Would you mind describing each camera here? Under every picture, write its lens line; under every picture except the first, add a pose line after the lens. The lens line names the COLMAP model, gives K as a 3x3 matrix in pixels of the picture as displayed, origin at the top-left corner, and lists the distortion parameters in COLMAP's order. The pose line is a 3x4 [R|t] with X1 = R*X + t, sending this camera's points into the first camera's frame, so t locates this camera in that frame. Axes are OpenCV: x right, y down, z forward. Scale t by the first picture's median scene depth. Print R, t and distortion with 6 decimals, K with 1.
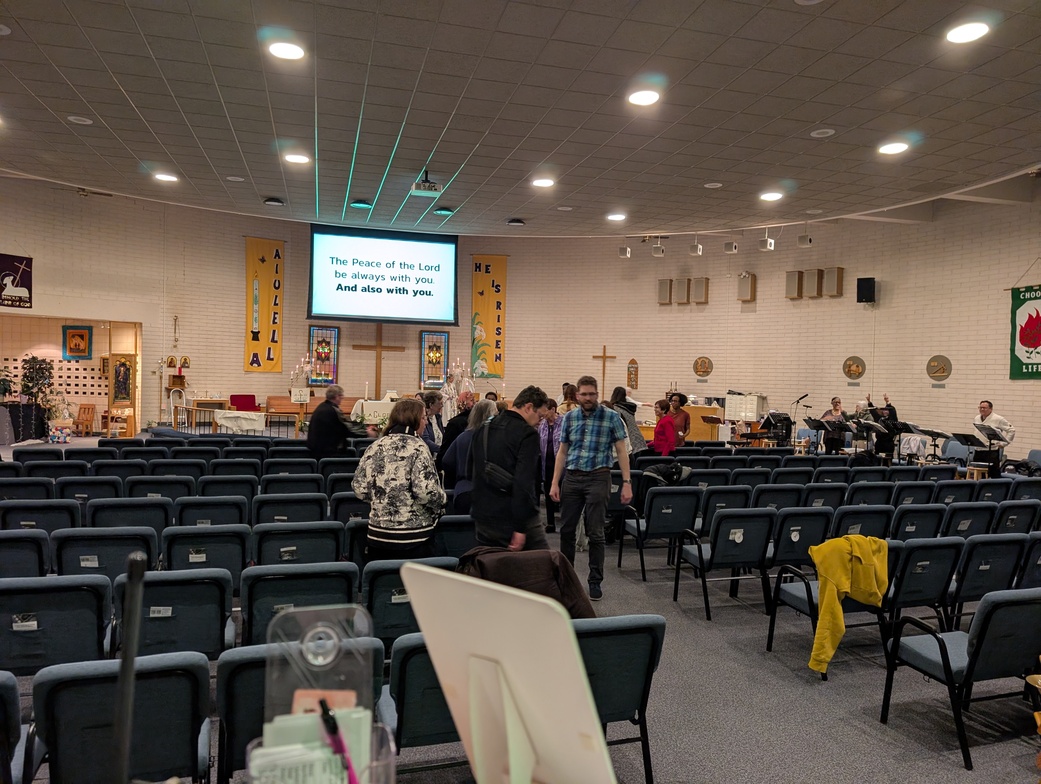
lens RADIAL K [[751.5, 0, 523.3], [0, 751.5, 385.4], [0, 0, 1]] dist [0.055281, -0.024934]
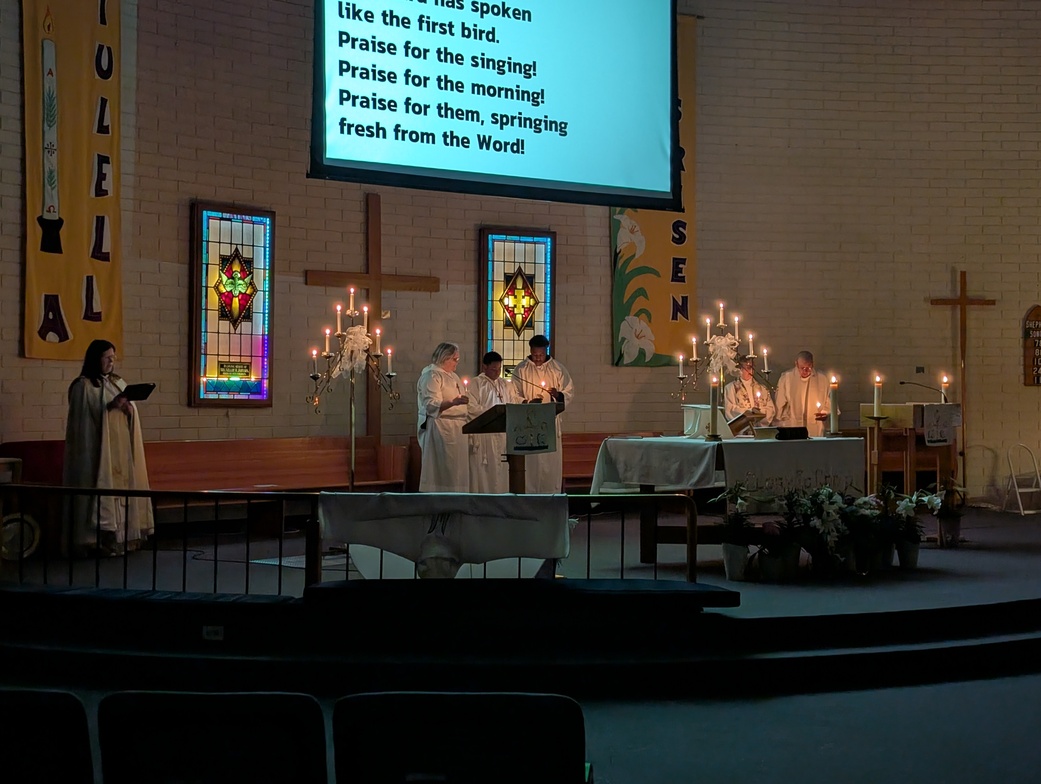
lens RADIAL K [[1701.3, 0, 518.9], [0, 1701.3, 397.1], [0, 0, 1]] dist [0.103820, 0.000000]
pose [[0.907624, -0.029768, 0.418727, -0.453900], [0.030258, 0.999527, 0.005470, -0.002242], [-0.418692, 0.007705, 0.908096, 0.323467]]
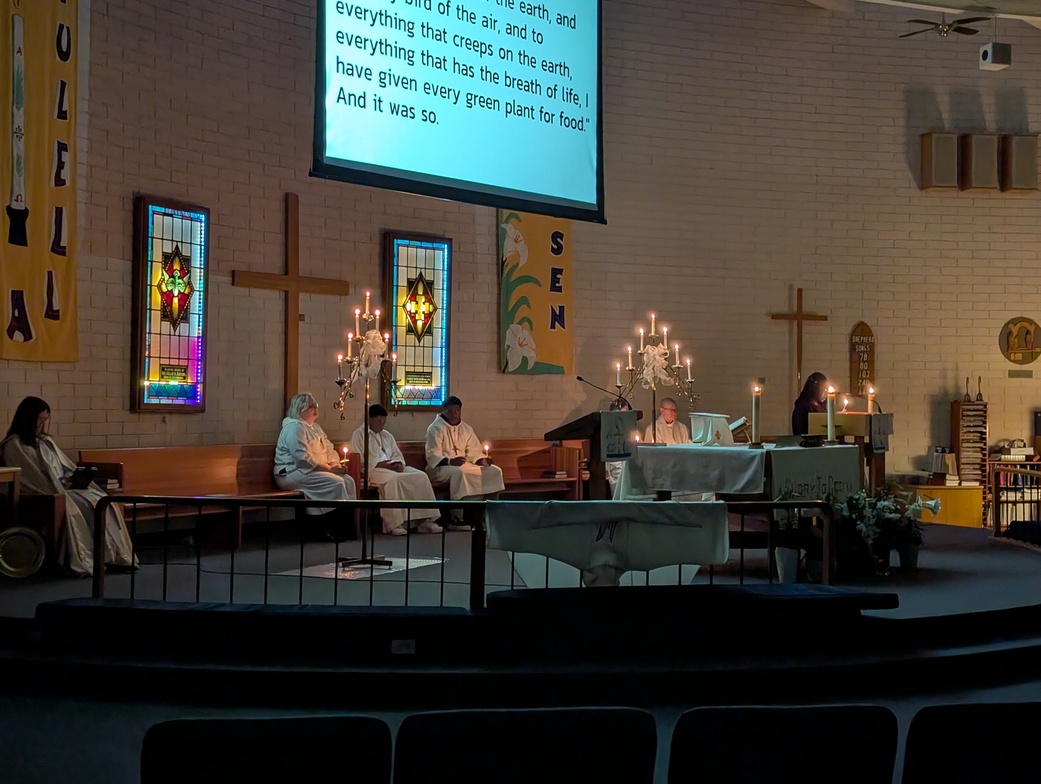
lens RADIAL K [[1701.3, 0, 509.9], [0, 1701.3, 391.3], [0, 0, 1]] dist [0.103820, 0.000000]
pose [[0.769542, -0.018920, 0.638316, -0.590477], [0.020381, 0.999779, 0.005063, -0.006726], [-0.638271, 0.009114, 0.769758, 0.410463]]
